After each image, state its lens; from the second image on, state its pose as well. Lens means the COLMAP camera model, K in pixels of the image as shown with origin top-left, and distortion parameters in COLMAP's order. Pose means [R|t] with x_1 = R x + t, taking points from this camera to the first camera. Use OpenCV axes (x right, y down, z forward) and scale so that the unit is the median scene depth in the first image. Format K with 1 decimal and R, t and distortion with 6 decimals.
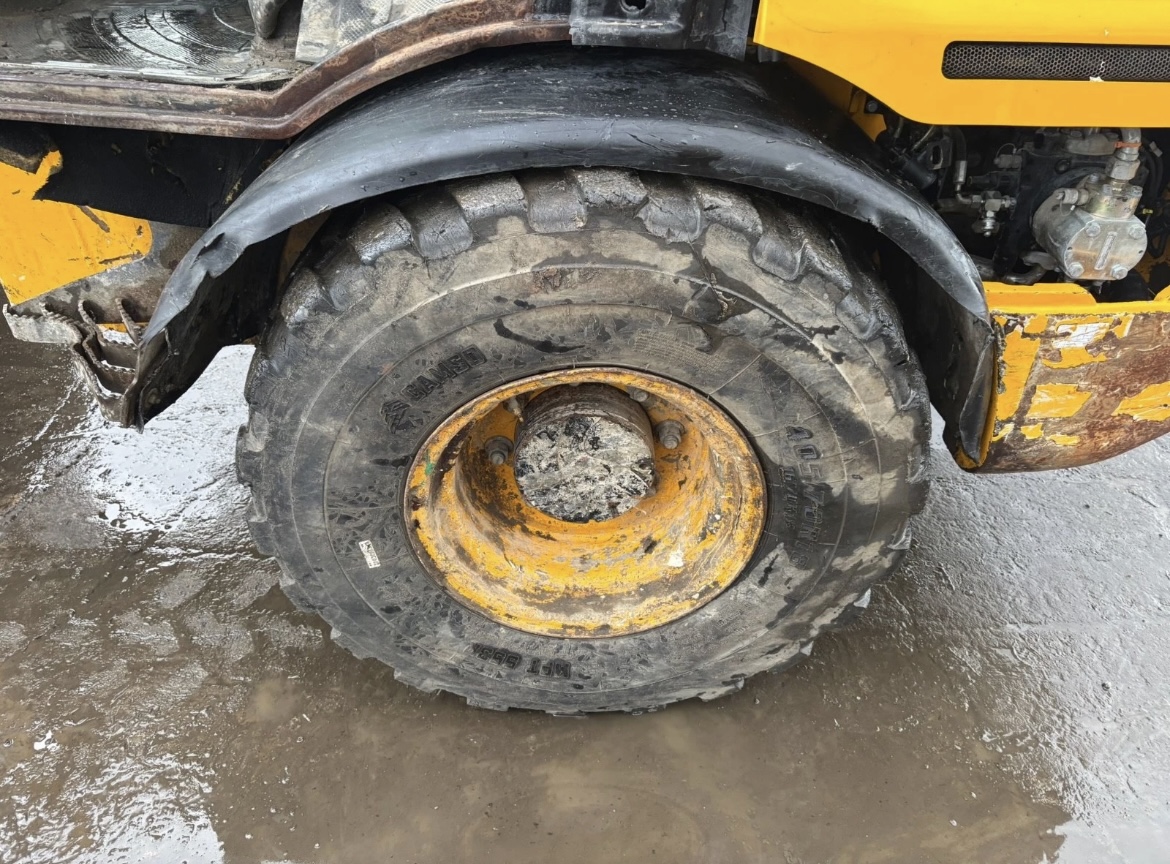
lens RADIAL K [[890.6, 0, 588.7], [0, 890.6, 427.4], [0, 0, 1]] dist [0.051799, -0.066471]
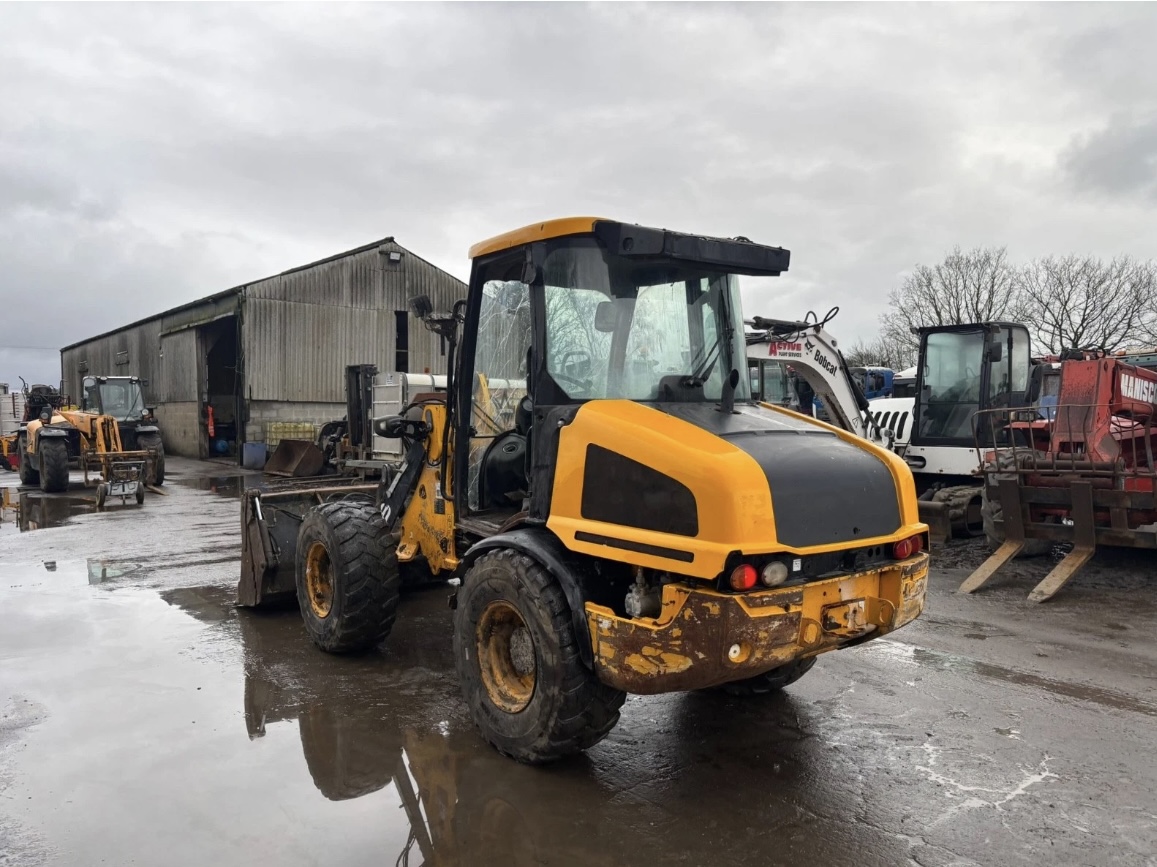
lens RADIAL K [[851.9, 0, 578.5], [0, 851.9, 433.5], [0, 0, 1]] dist [0.072057, 0.000169]
pose [[0.624019, 0.016392, -0.781237, 2.787217], [-0.463161, 0.812986, -0.352895, 0.450973], [0.629351, 0.582052, 0.514911, -0.979451]]
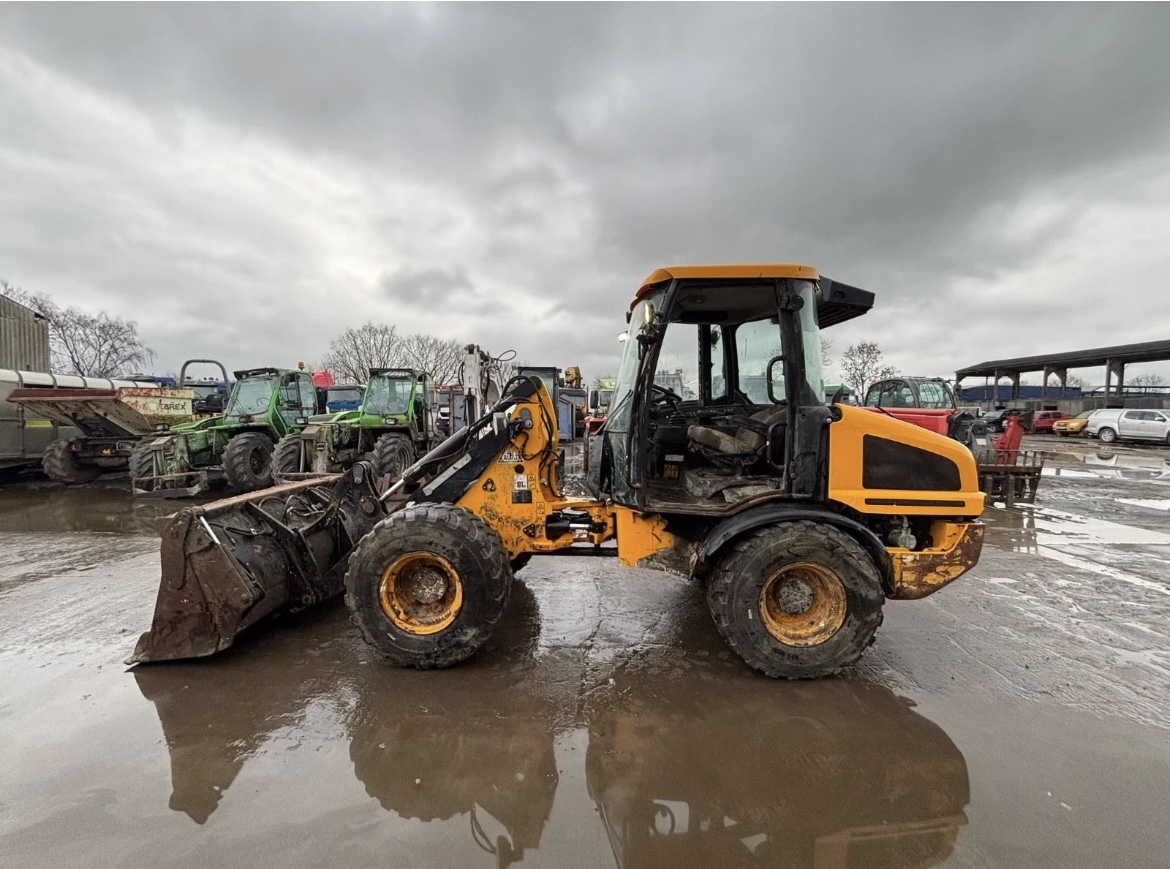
lens RADIAL K [[453.0, 0, 611.1], [0, 453.0, 432.1], [0, 0, 1]] dist [-0.003020, -0.000069]
pose [[0.999575, 0.005899, -0.028559, -0.894479], [-0.020945, 0.826645, -0.562334, 0.683297], [0.020292, 0.562693, 0.826417, -1.281696]]
